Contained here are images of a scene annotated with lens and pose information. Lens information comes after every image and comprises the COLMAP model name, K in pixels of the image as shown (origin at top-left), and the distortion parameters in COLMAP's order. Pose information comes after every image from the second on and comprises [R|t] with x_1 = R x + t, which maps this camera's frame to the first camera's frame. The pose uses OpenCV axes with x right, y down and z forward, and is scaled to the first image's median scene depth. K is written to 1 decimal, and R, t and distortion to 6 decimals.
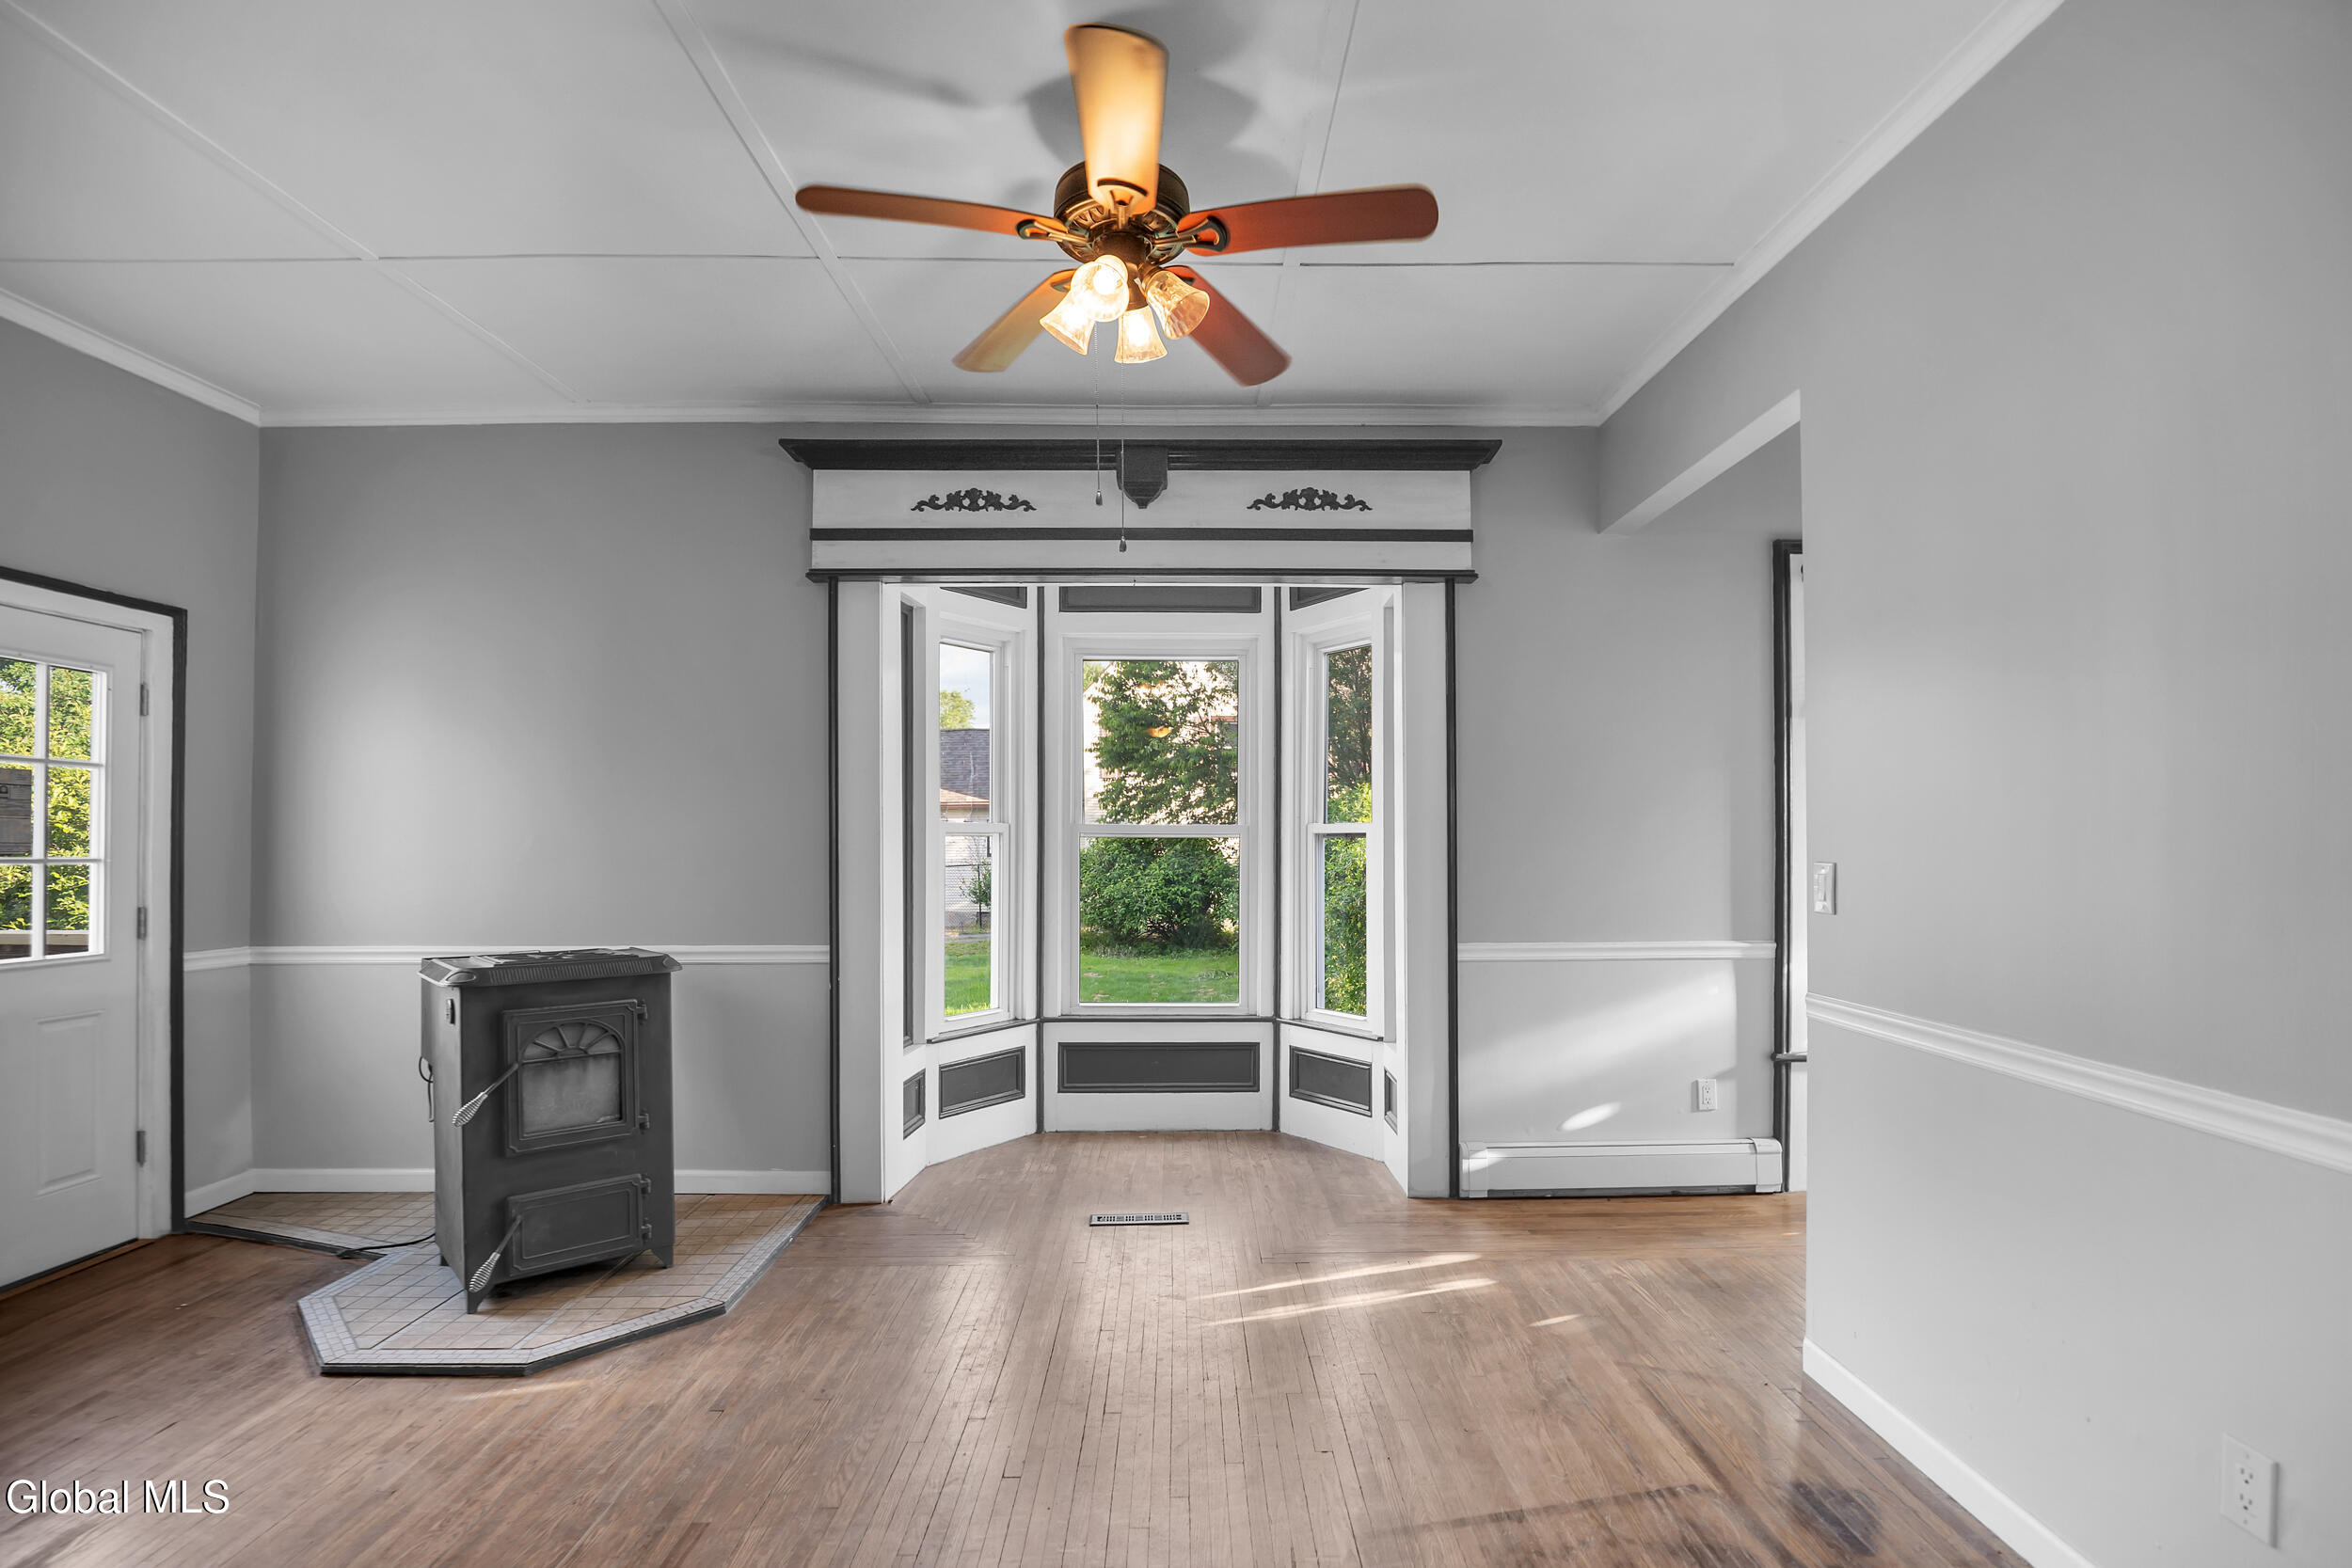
lens RADIAL K [[1123.3, 0, 1181.0], [0, 1123.3, 780.9], [0, 0, 1]] dist [-0.024982, 0.001317]
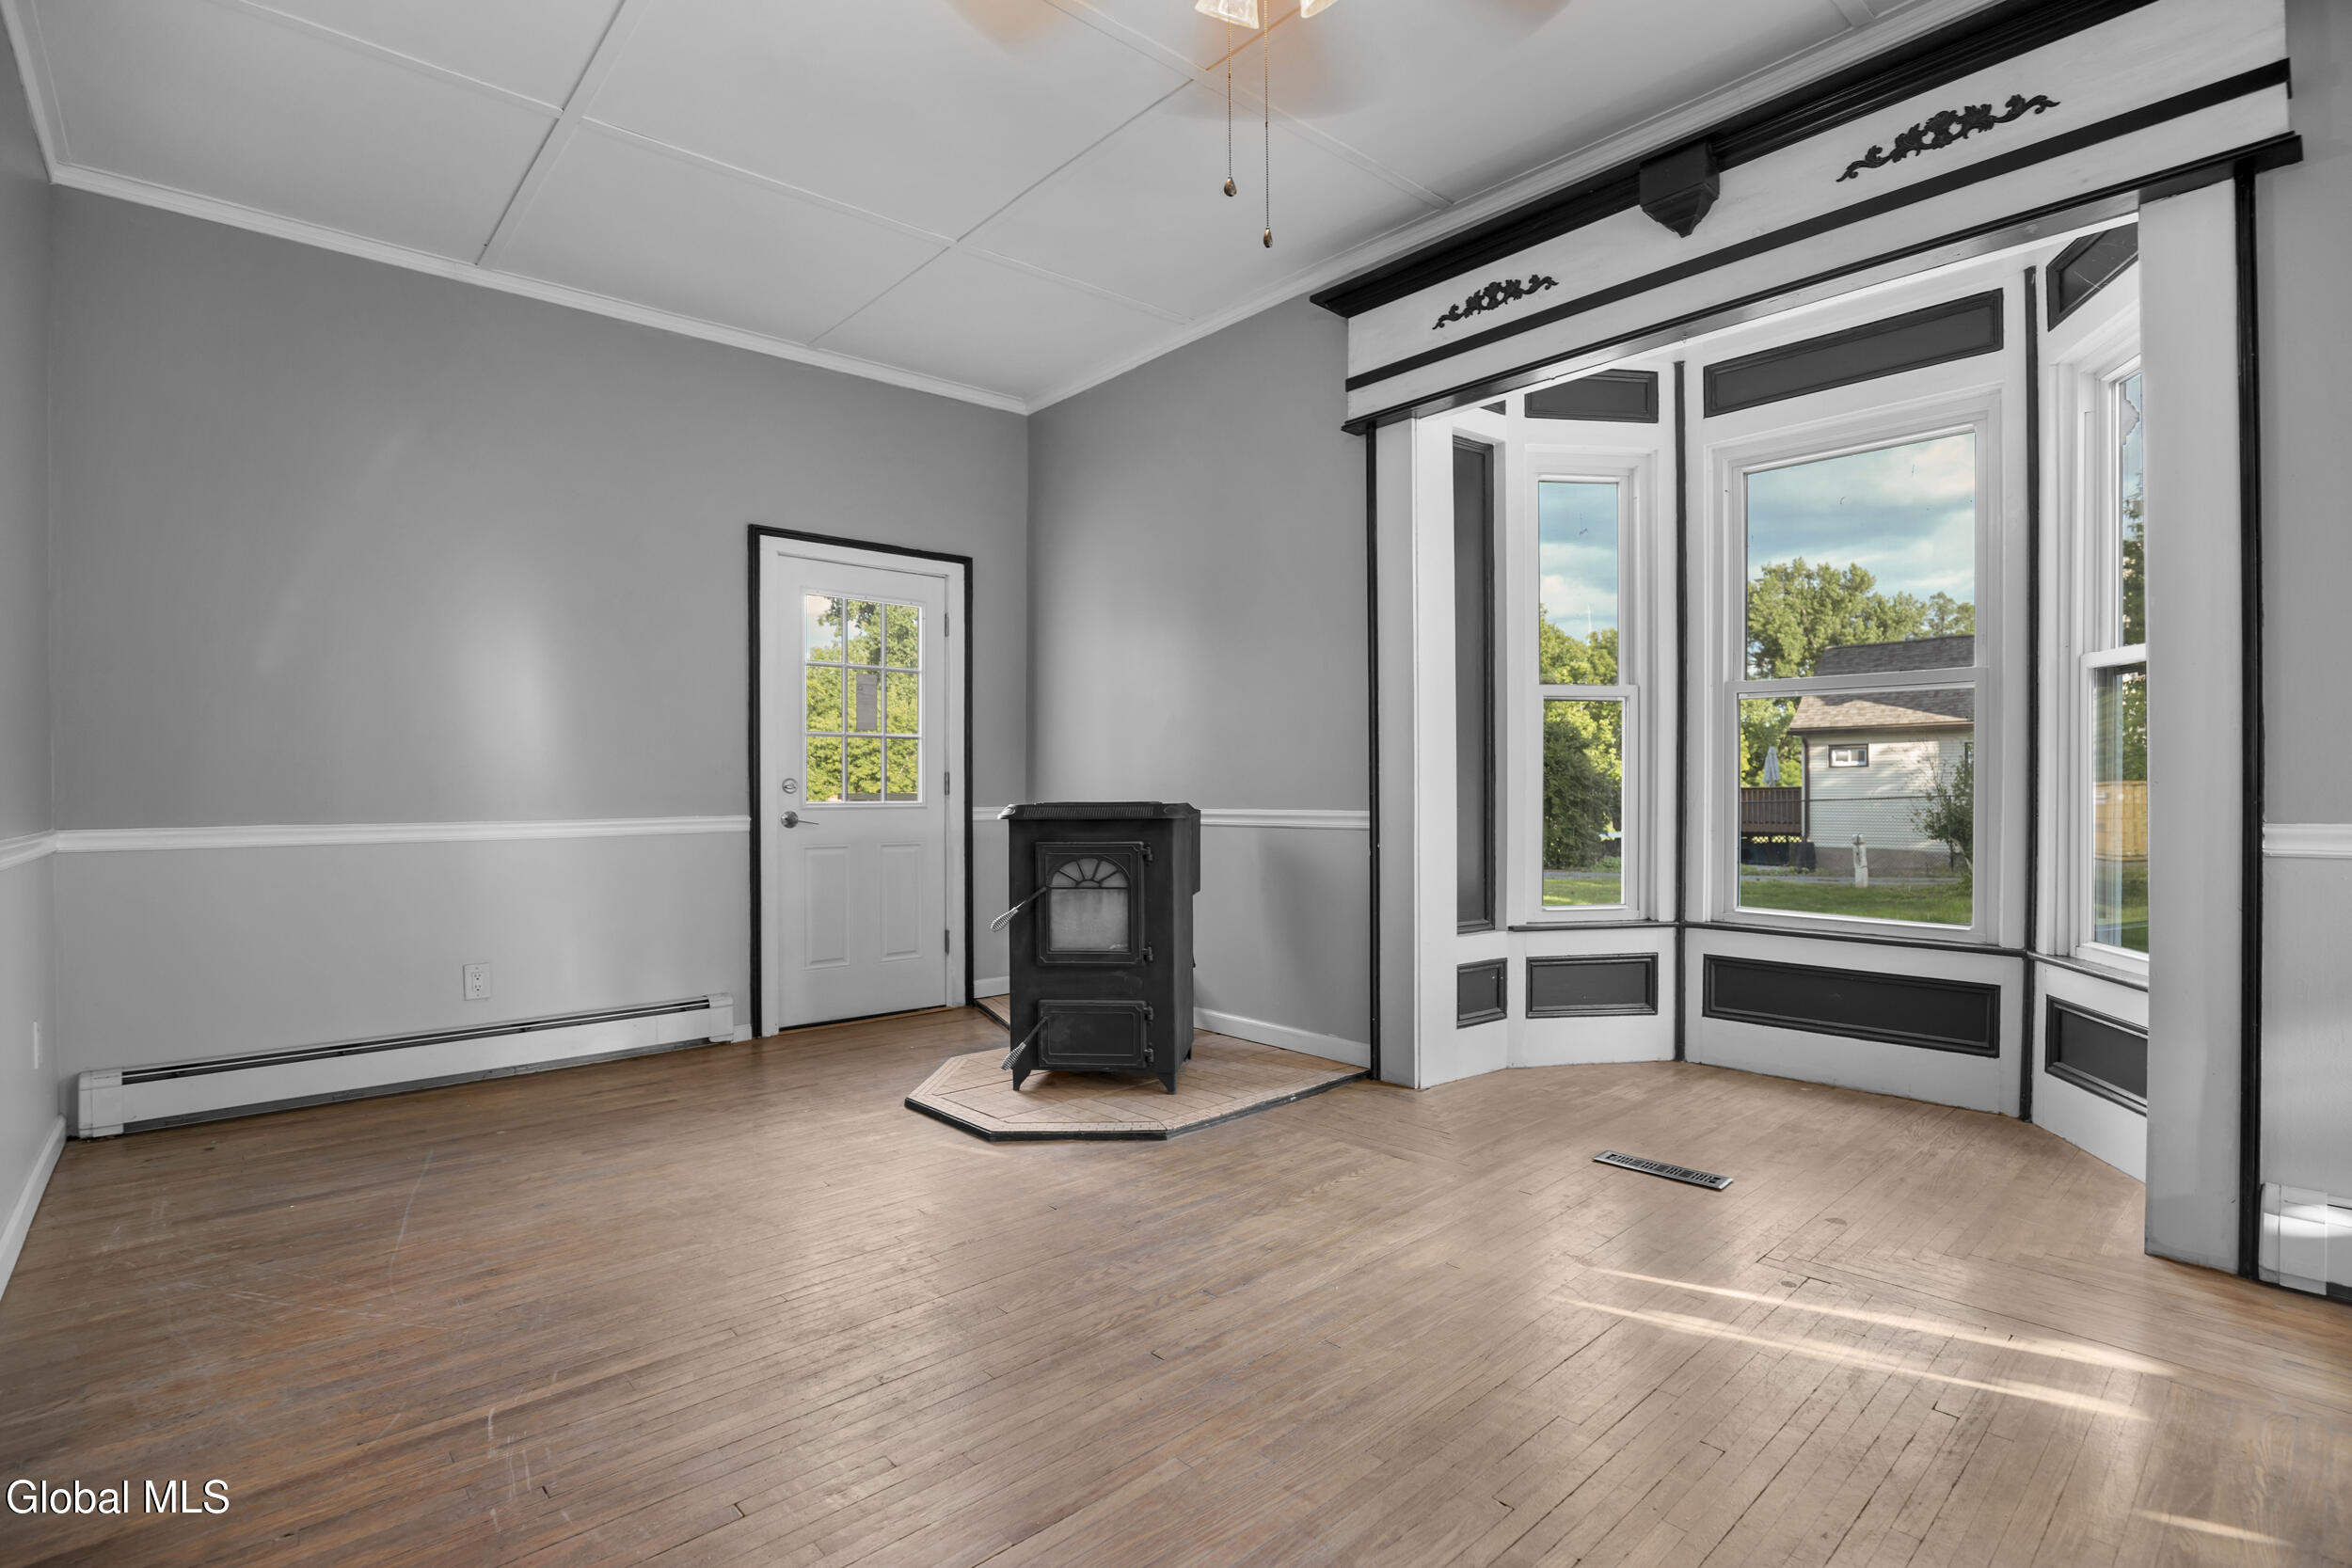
lens RADIAL K [[1107.9, 0, 1213.1], [0, 1107.9, 760.0], [0, 0, 1]] dist [-0.031614, 0.006282]
pose [[0.676898, -0.018144, -0.735853, 0.283211], [0.041830, 0.999029, 0.013845, 0.083309], [0.734887, -0.040152, 0.676999, 0.258744]]
